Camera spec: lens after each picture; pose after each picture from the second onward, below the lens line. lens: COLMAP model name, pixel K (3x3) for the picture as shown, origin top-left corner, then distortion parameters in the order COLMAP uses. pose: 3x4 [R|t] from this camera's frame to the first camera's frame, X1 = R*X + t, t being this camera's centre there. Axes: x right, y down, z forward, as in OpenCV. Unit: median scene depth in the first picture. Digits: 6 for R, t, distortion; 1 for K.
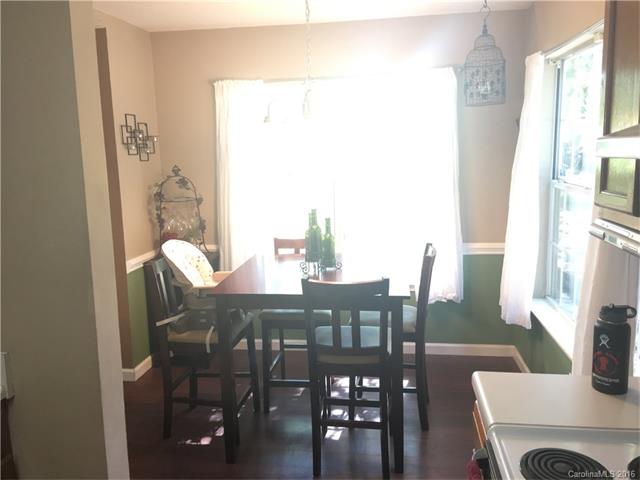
lens RADIAL K [[552.4, 0, 314.2], [0, 552.4, 233.2], [0, 0, 1]] dist [0.087088, -0.065618]
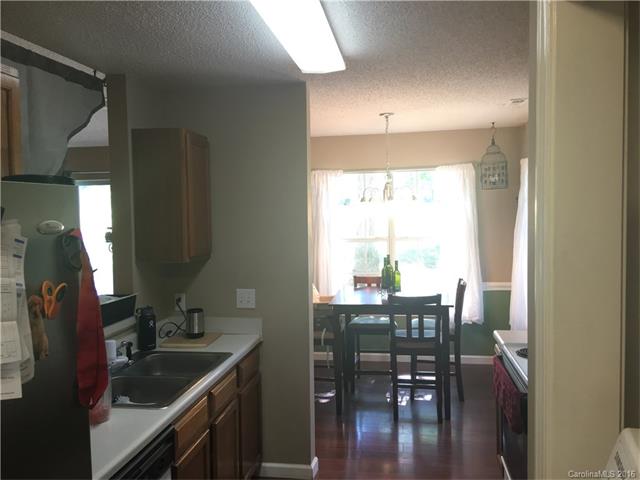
lens RADIAL K [[552.4, 0, 317.8], [0, 552.4, 234.5], [0, 0, 1]] dist [0.087088, -0.065618]
pose [[0.999917, 0.006259, -0.011278, -0.171539], [-0.007473, 0.993780, -0.111106, 0.071056], [0.010512, 0.111181, 0.993745, -0.541611]]
